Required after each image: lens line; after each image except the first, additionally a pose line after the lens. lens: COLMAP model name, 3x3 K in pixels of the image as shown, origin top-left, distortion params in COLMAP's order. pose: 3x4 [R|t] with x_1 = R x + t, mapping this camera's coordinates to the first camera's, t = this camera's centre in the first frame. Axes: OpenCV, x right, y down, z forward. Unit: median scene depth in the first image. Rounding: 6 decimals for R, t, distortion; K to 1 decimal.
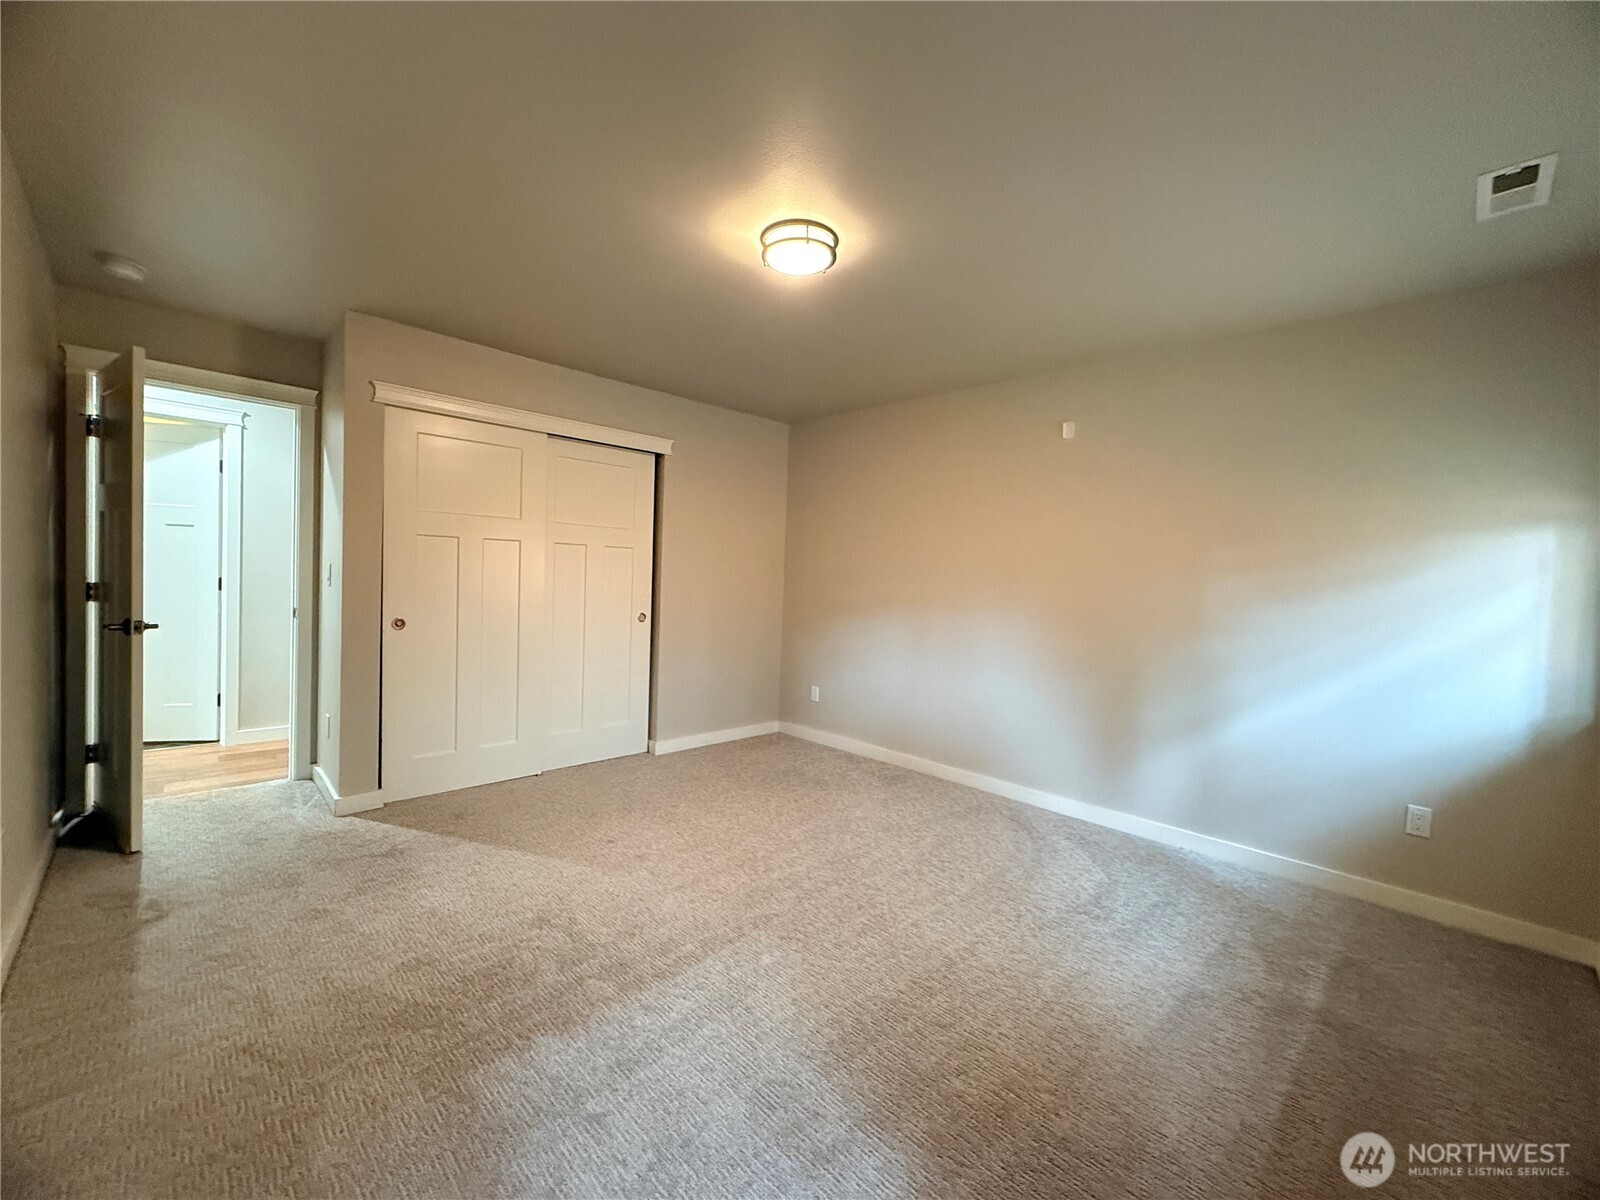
lens RADIAL K [[640.6, 0, 802.9], [0, 640.6, 598.8], [0, 0, 1]] dist [-0.001631, 0.000259]
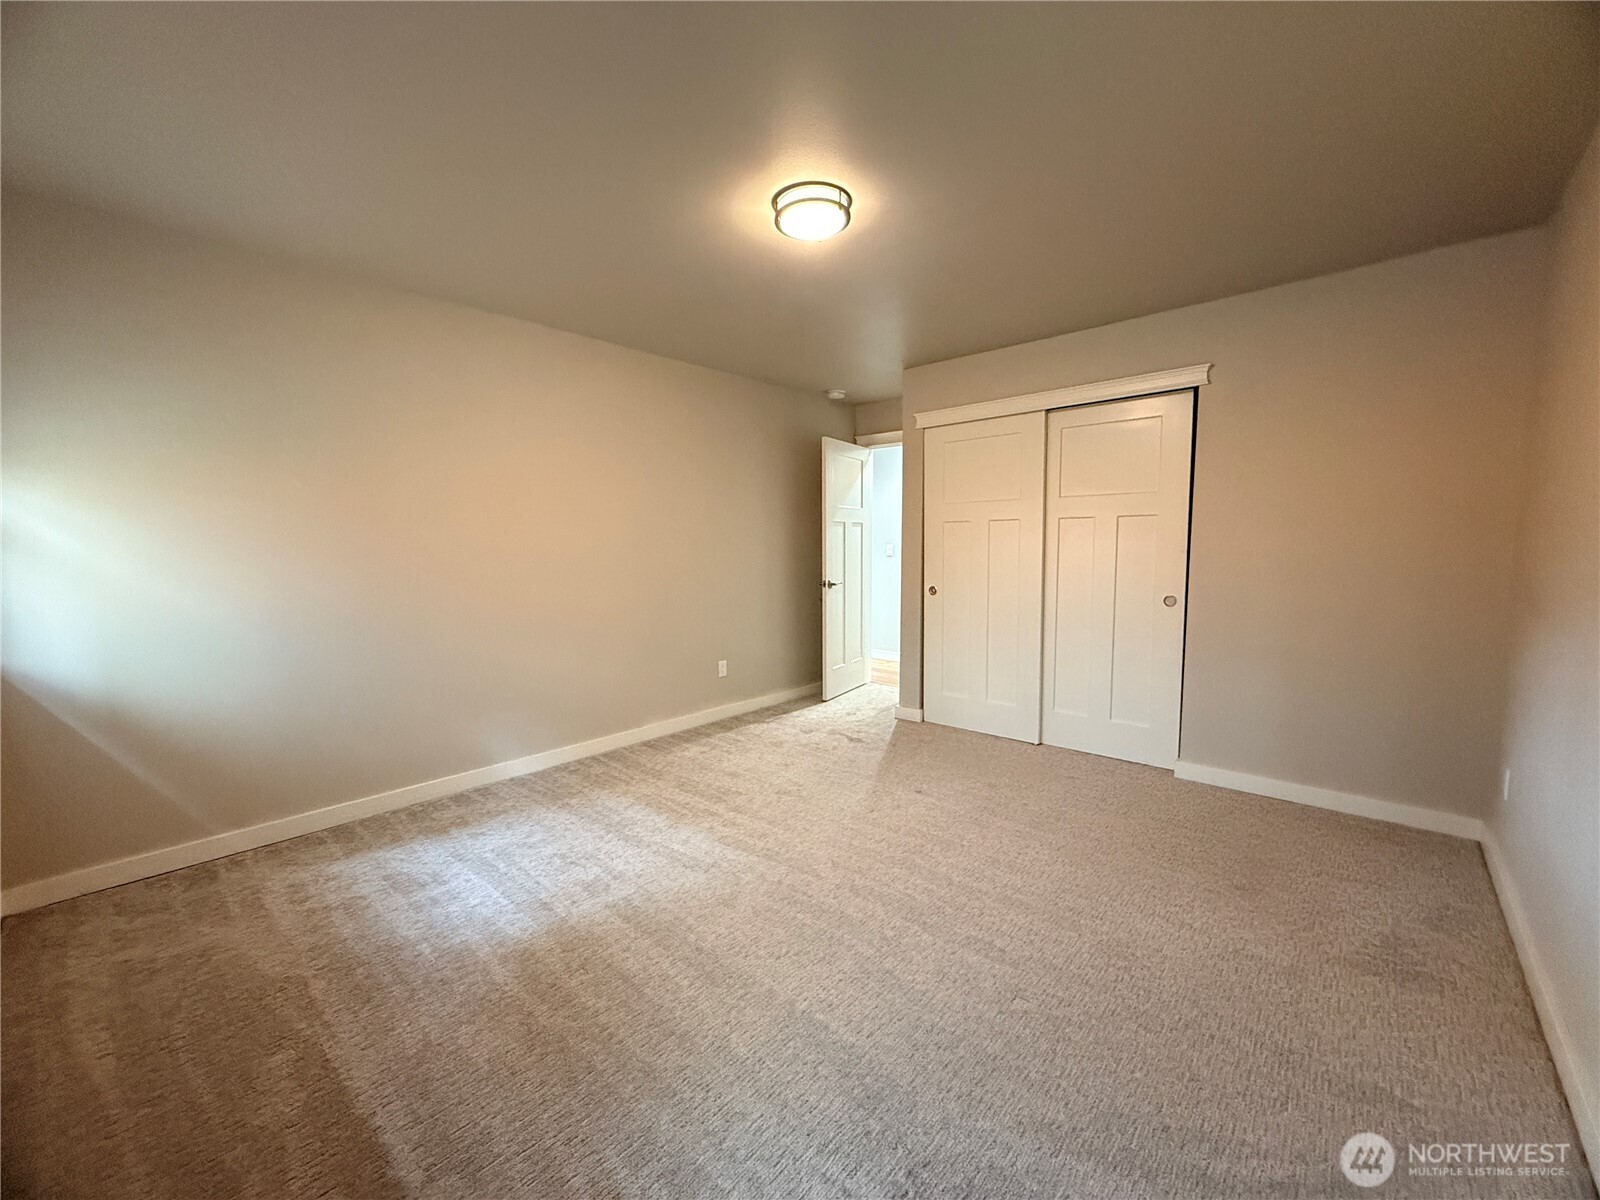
lens RADIAL K [[640.6, 0, 802.9], [0, 640.6, 598.8], [0, 0, 1]] dist [-0.001631, 0.000259]
pose [[0.054878, 0.041983, -0.997610, 0.778055], [-0.029414, 0.998750, 0.040413, 0.012043], [0.998060, 0.027126, 0.056044, 0.743607]]
